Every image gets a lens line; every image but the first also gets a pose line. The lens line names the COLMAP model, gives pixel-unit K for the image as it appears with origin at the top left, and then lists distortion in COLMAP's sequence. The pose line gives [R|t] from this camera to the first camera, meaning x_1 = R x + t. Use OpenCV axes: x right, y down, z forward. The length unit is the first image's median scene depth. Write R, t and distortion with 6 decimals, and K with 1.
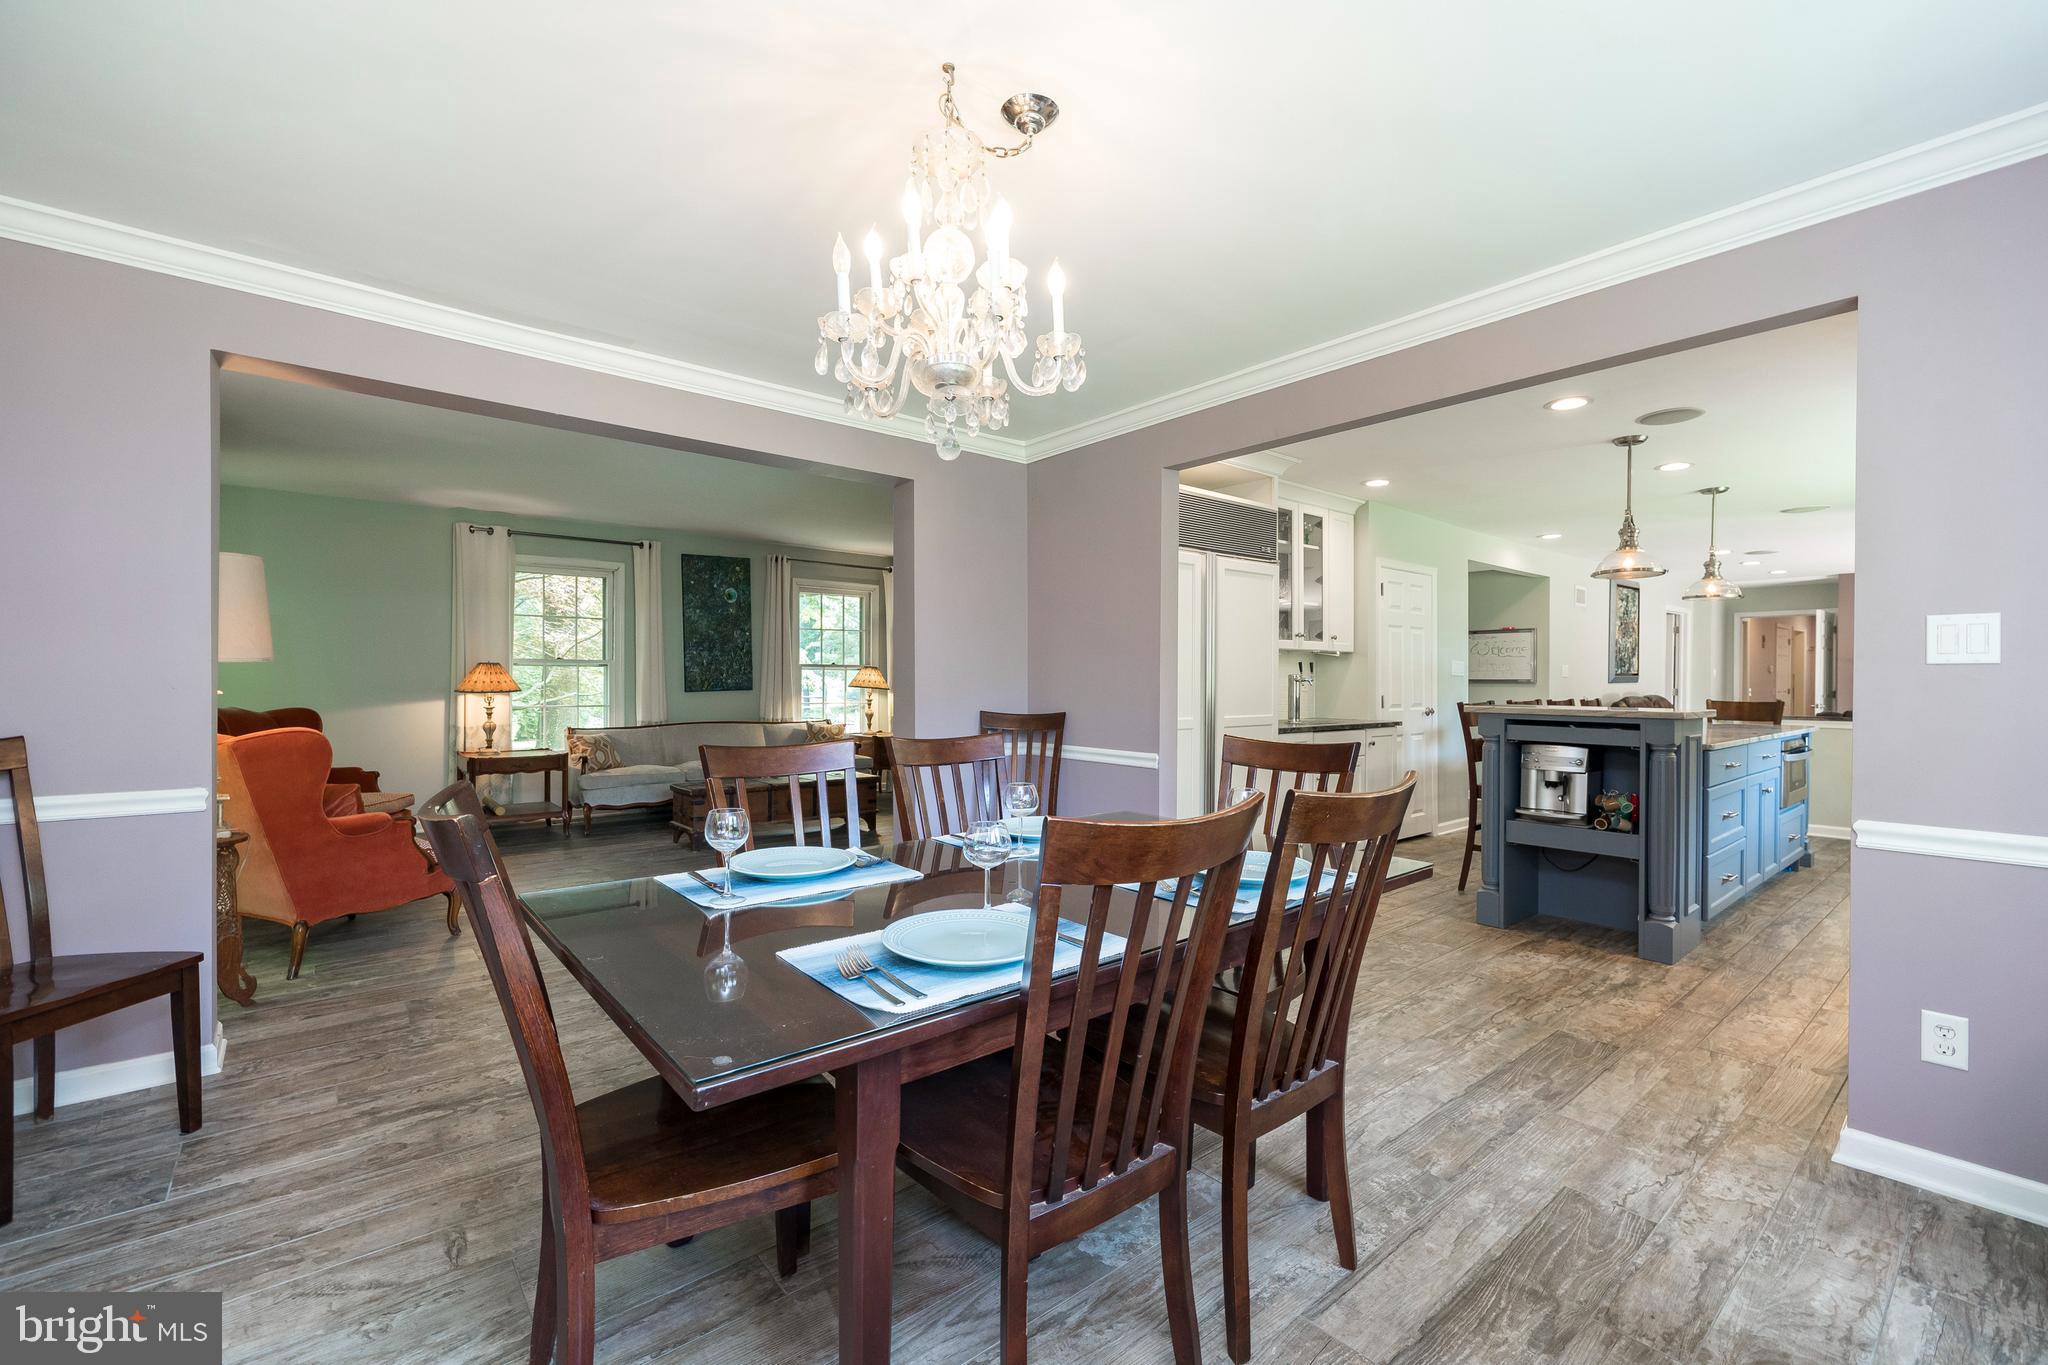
lens RADIAL K [[863.6, 0, 1026.5], [0, 863.6, 684.3], [0, 0, 1]] dist [0.000141, -0.000068]
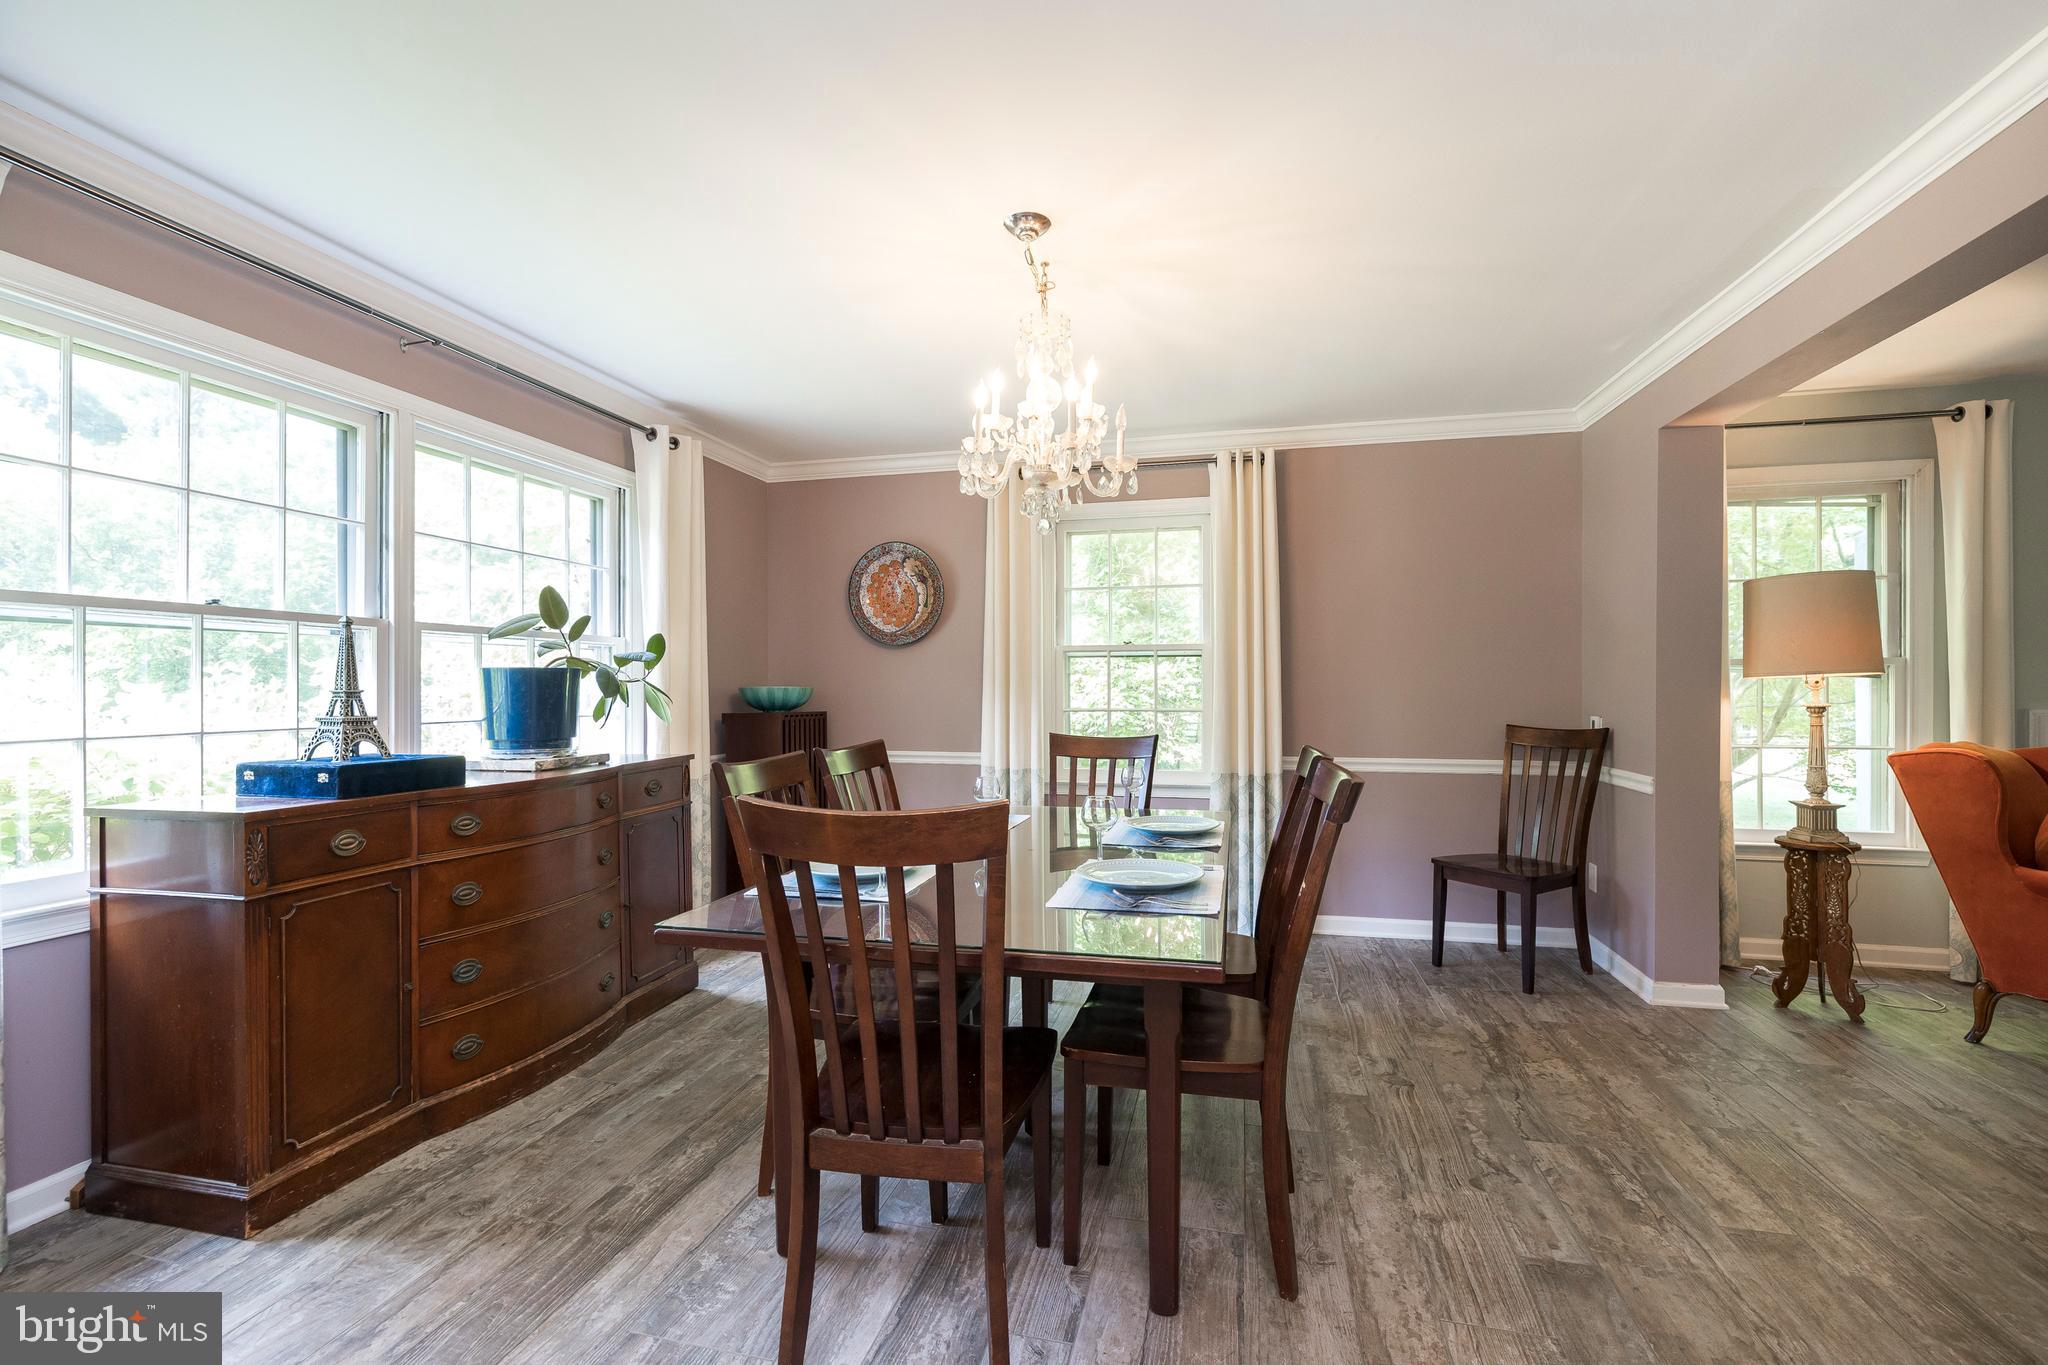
lens RADIAL K [[863.6, 0, 1033.1], [0, 863.6, 693.2], [0, 0, 1]] dist [0.000141, -0.000068]
pose [[-0.802249, 0.000322, -0.596989, 0.600353], [-0.004514, 0.999968, 0.006606, -0.006378], [0.596972, 0.007994, -0.802222, 1.656115]]
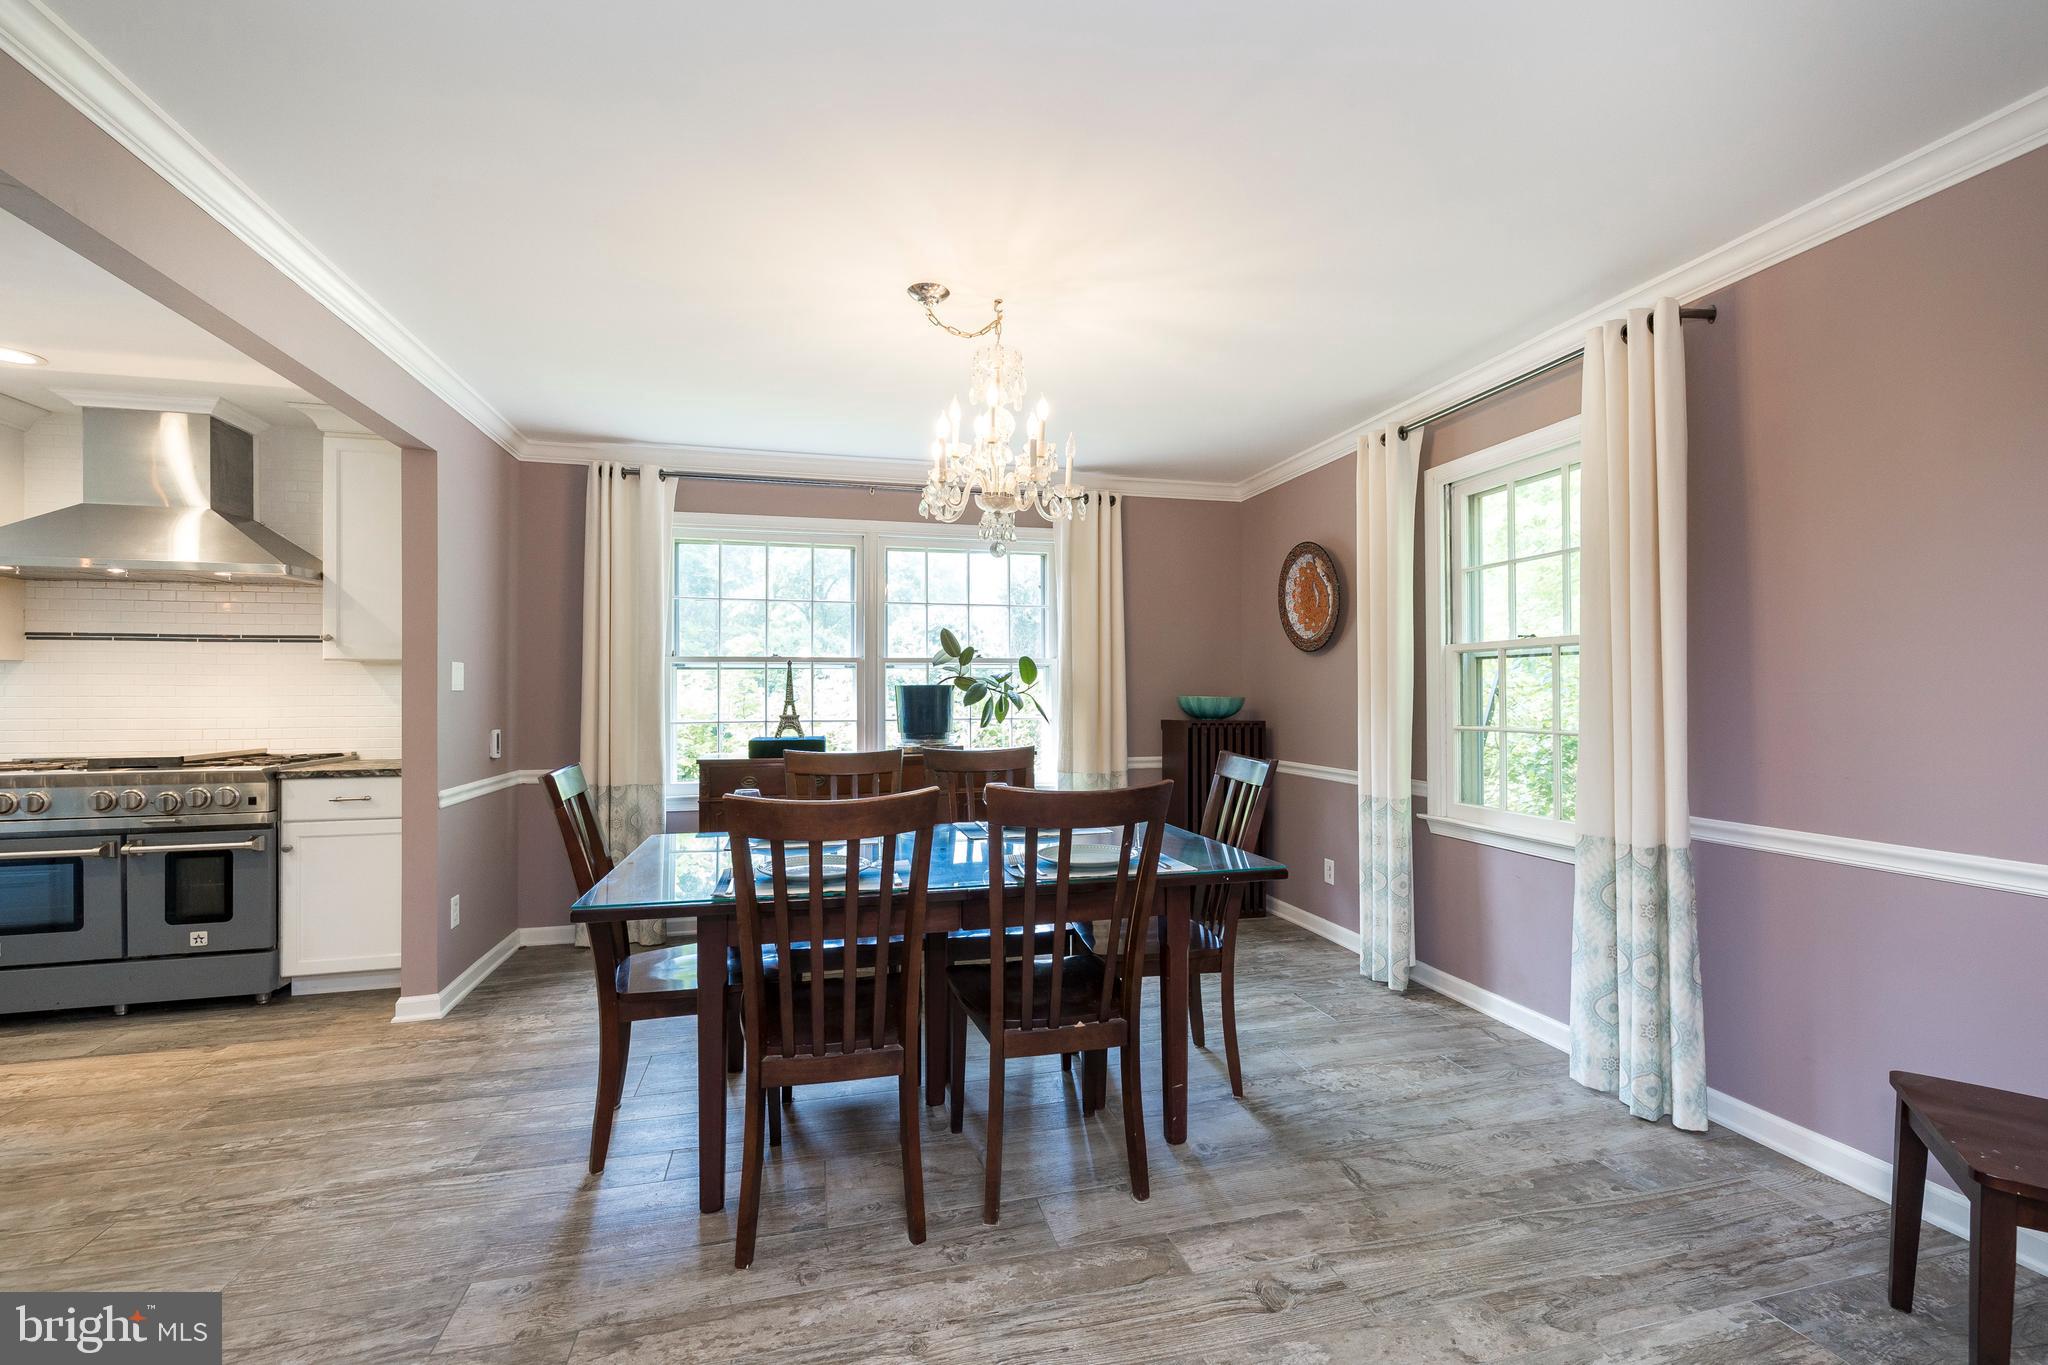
lens RADIAL K [[863.6, 0, 1029.3], [0, 863.6, 679.2], [0, 0, 1]] dist [0.000141, -0.000068]
pose [[-0.906115, 0.003456, 0.423018, -0.605852], [-0.000073, 0.999965, -0.008325, -0.029313], [-0.423032, -0.007575, -0.906083, 1.822665]]
